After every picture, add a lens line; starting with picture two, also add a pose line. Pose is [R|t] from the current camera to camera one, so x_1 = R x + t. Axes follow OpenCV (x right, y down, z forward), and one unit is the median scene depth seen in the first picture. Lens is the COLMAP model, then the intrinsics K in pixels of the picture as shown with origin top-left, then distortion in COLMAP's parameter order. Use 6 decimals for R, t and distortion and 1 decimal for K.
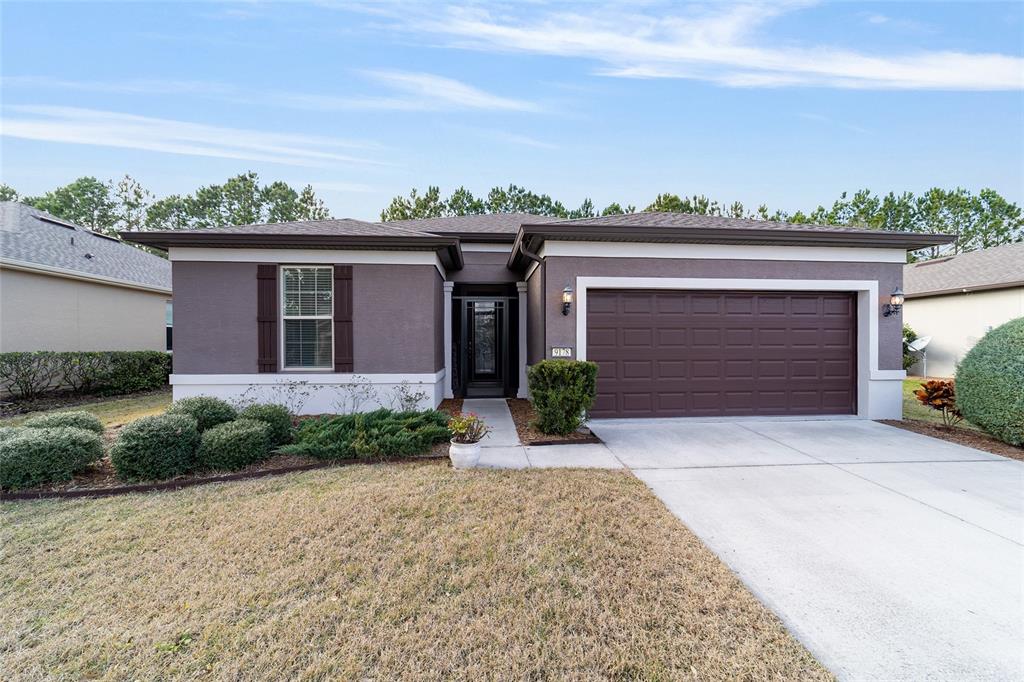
lens RADIAL K [[396.8, 0, 515.4], [0, 396.8, 345.3], [0, 0, 1]] dist [-0.016851, 0.008373]
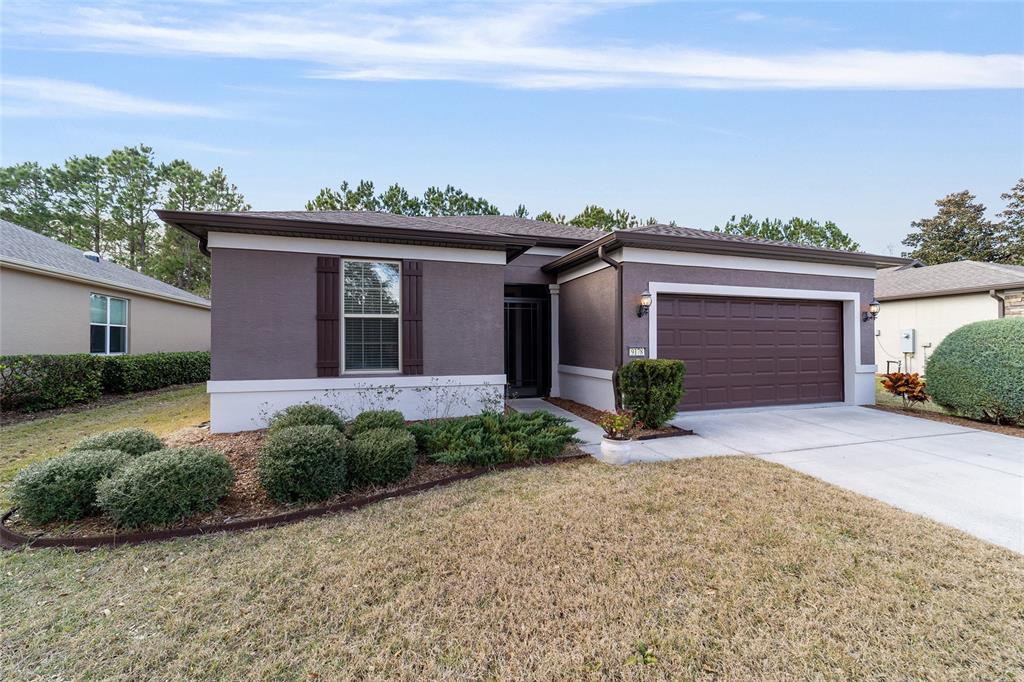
lens RADIAL K [[392.3, 0, 512.0], [0, 392.3, 341.0], [0, 0, 1]] dist [-0.017232, 0.008382]
pose [[0.976792, -0.000217, 0.214190, -0.305476], [0.003172, 0.999904, -0.013452, 0.000811], [-0.214166, 0.013819, 0.976699, 0.029349]]
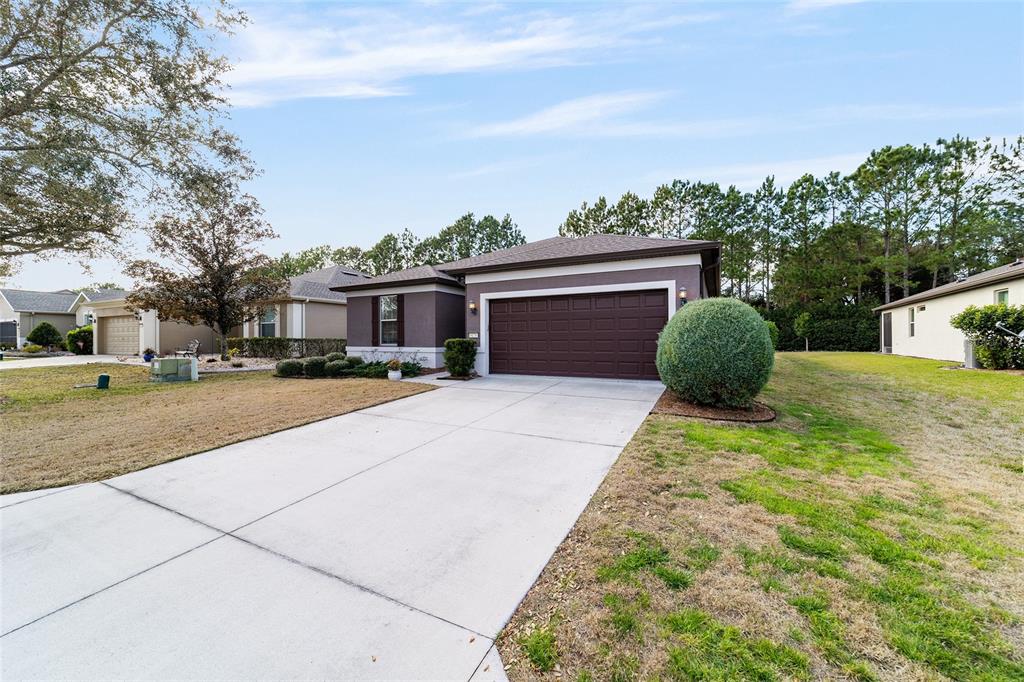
lens RADIAL K [[396.8, 0, 515.4], [0, 396.8, 345.3], [0, 0, 1]] dist [-0.016851, 0.008373]
pose [[0.842640, 0.006208, -0.538441, 0.882862], [-0.002238, 0.999965, 0.008027, 0.033877], [0.538472, -0.005558, 0.842625, -0.306657]]
